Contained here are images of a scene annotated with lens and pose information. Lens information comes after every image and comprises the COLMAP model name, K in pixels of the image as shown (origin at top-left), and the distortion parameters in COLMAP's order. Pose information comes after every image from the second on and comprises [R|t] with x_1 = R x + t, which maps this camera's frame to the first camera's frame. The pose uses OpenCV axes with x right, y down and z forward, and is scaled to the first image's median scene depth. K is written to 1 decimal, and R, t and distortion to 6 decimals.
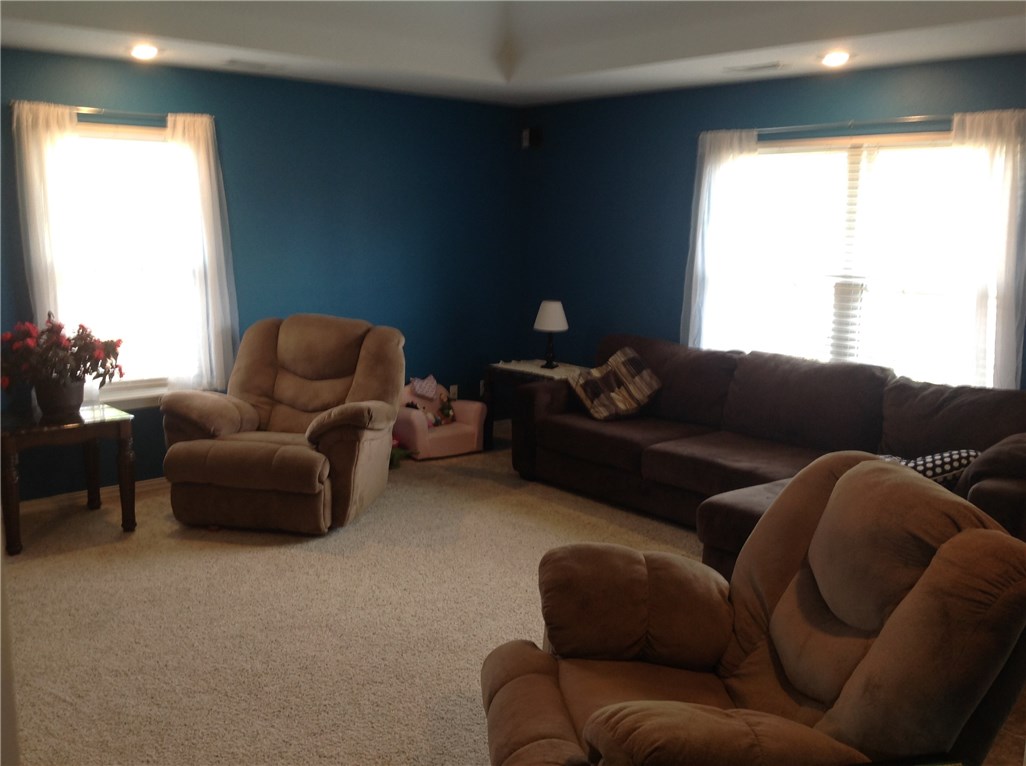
lens RADIAL K [[975.3, 0, 513.0], [0, 975.3, 383.0], [0, 0, 1]] dist [0.154633, -0.376970]
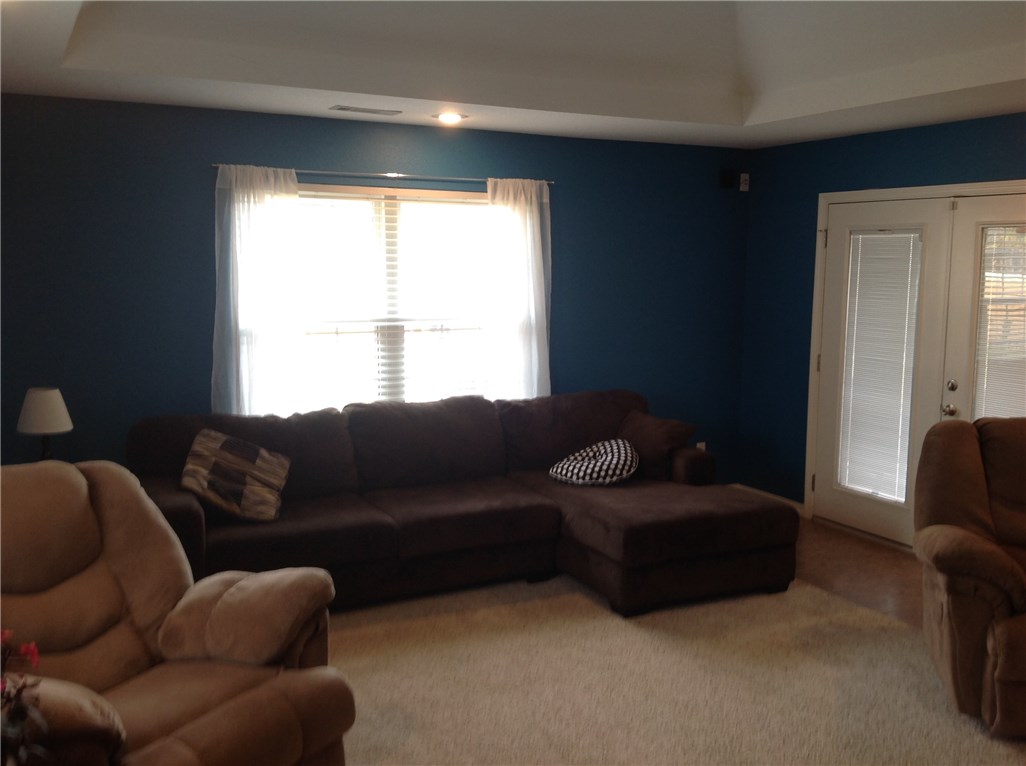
lens RADIAL K [[975.3, 0, 513.0], [0, 975.3, 383.0], [0, 0, 1]] dist [0.154633, -0.376970]
pose [[0.190440, -0.122135, 0.974072, -0.656931], [0.168693, 0.981543, 0.090091, -0.113580], [-0.967096, 0.147162, 0.207528, 0.667032]]
